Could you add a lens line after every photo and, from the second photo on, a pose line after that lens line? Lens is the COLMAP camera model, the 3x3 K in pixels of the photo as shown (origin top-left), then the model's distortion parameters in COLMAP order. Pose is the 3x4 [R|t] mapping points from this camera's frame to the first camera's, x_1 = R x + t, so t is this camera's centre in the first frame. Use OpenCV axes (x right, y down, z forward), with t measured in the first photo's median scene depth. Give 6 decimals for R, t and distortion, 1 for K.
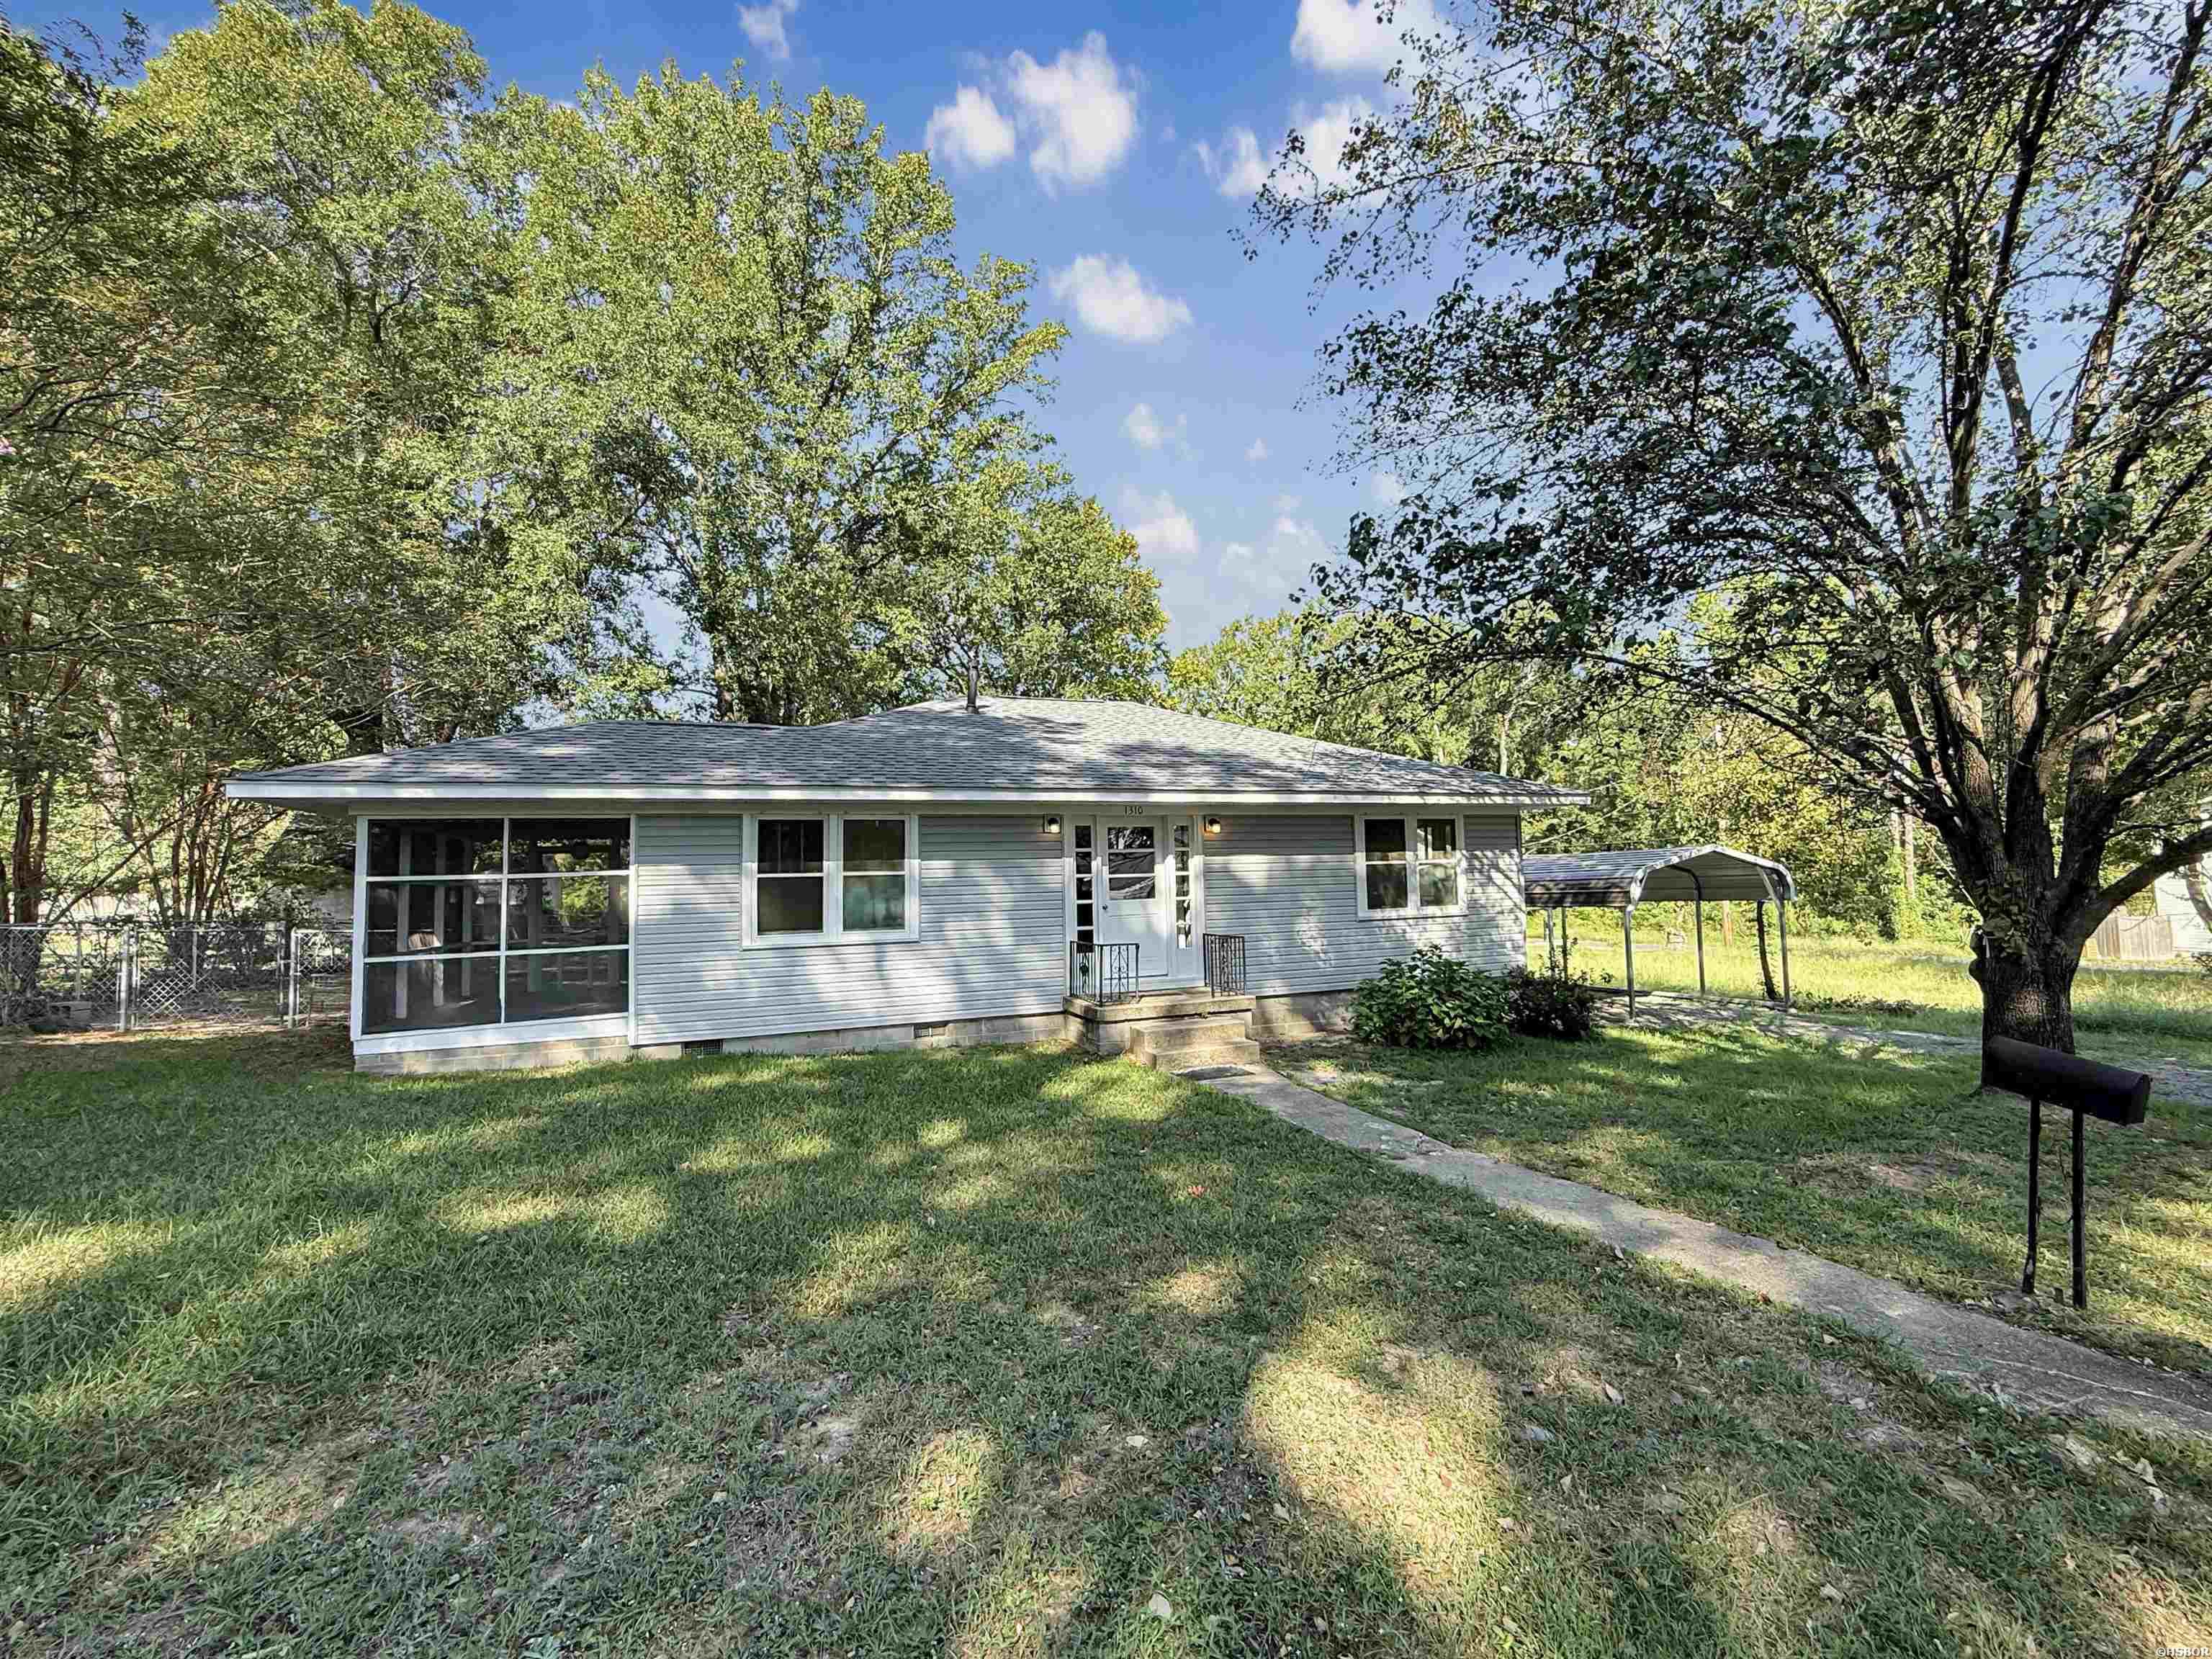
lens RADIAL K [[889.4, 0, 1101.8], [0, 889.4, 844.7], [0, 0, 1]] dist [0.004066, 0.000240]
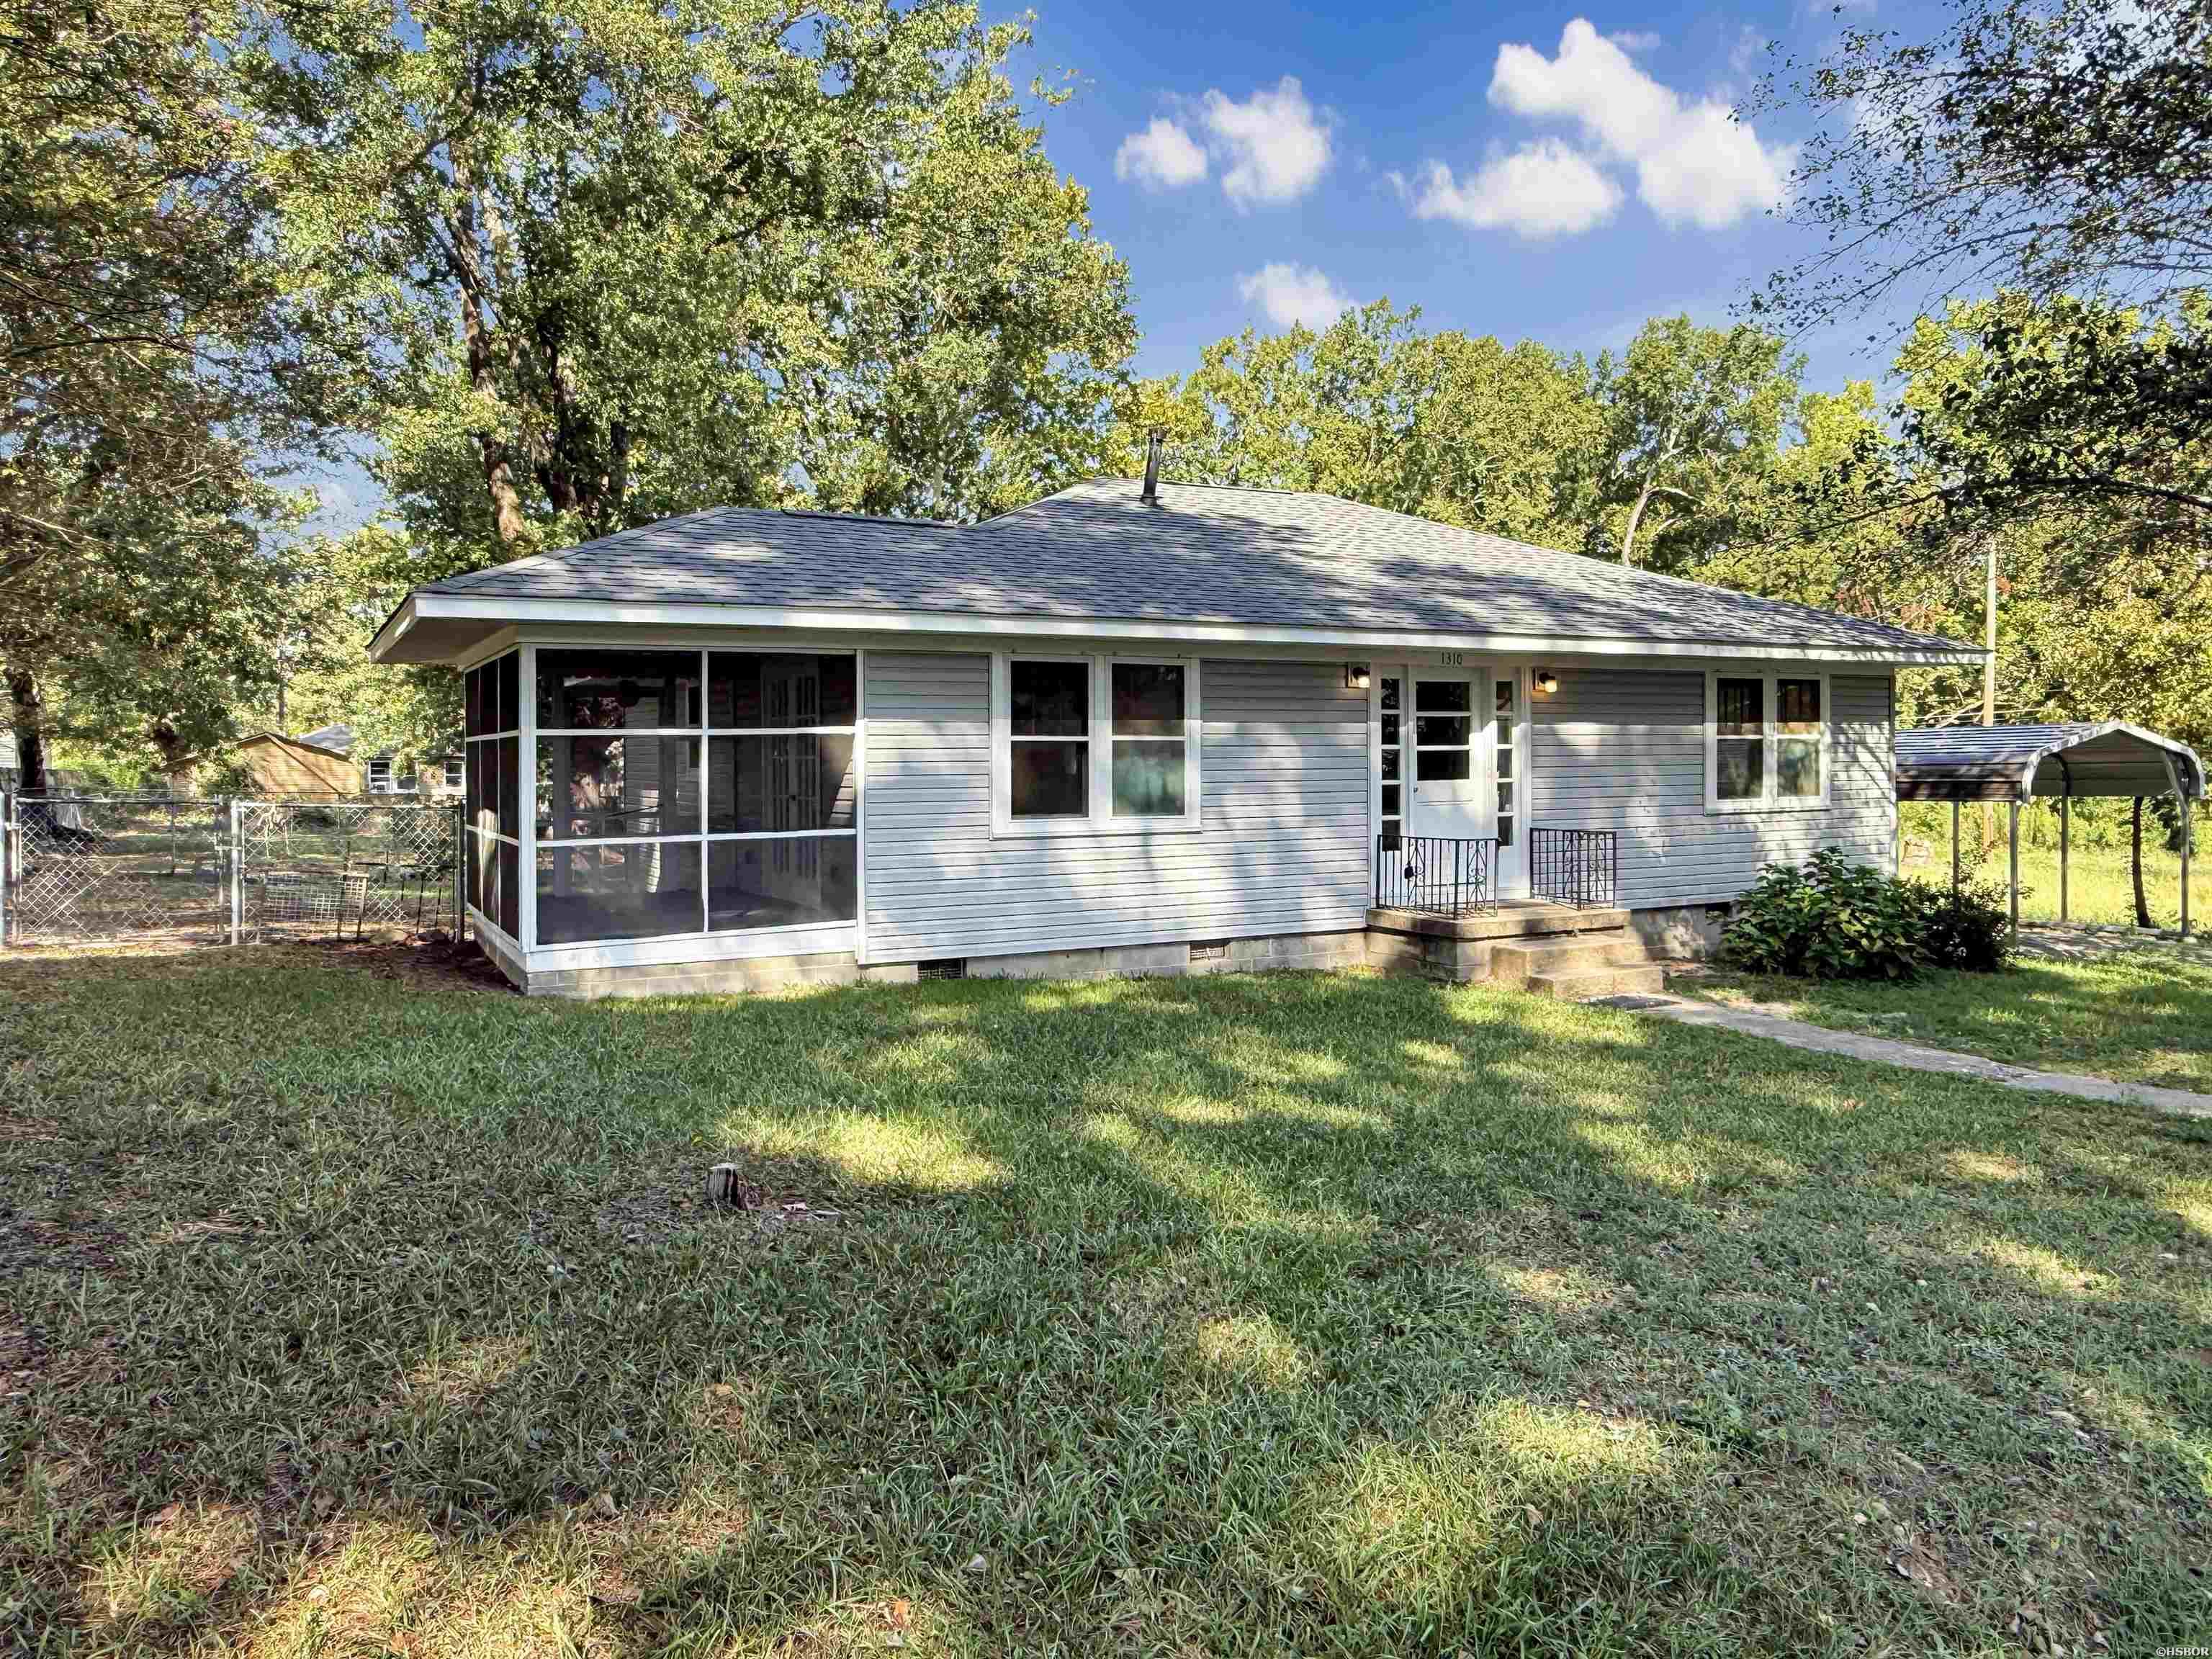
lens RADIAL K [[1414.9, 0, 1107.3], [0, 1414.9, 814.2], [0, 0, 1]] dist [0.009447, 0.002567]
pose [[0.994658, 0.016521, 0.101890, -0.359799], [-0.025296, 0.996022, 0.085443, -0.003419], [-0.100073, -0.087564, 0.991120, -0.140993]]
